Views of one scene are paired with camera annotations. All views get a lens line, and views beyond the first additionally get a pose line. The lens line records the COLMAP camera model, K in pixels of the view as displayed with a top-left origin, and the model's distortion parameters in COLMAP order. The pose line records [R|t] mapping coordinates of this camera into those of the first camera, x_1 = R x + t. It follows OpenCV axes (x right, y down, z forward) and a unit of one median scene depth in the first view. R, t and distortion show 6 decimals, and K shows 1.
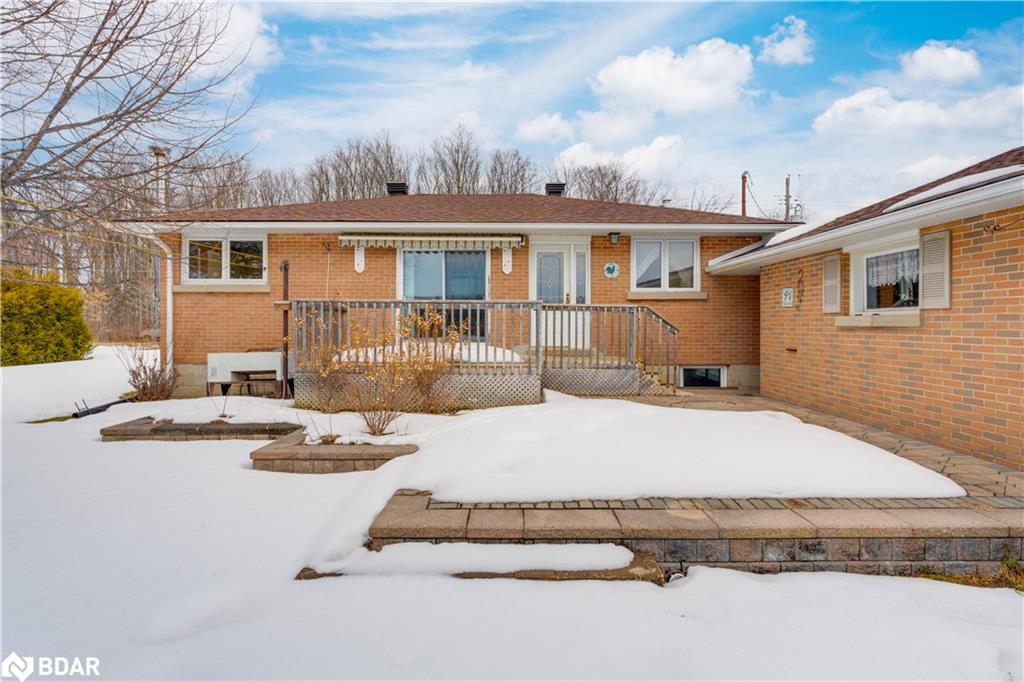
lens RADIAL K [[520.5, 0, 521.9], [0, 520.5, 331.5], [0, 0, 1]] dist [-0.002518, -0.000405]
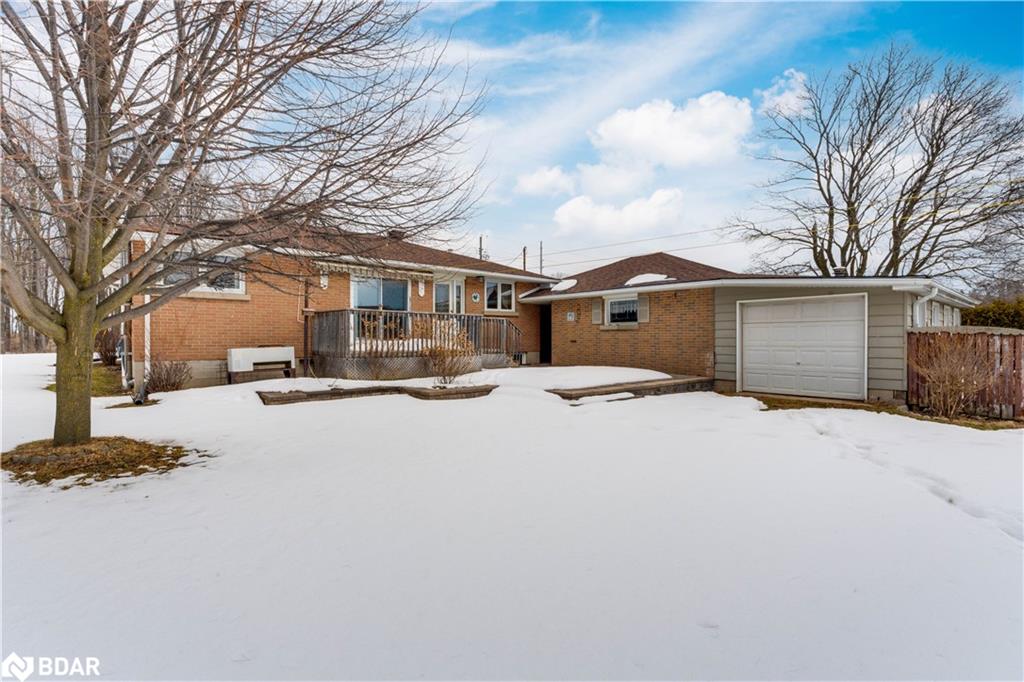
lens RADIAL K [[475.4, 0, 515.5], [0, 475.4, 337.3], [0, 0, 1]] dist [-0.000582, -0.000535]
pose [[0.760529, 0.000138, 0.649304, -0.766598], [0.008928, 0.999903, -0.010670, 0.031486], [-0.649242, 0.013912, 0.760454, -0.274061]]
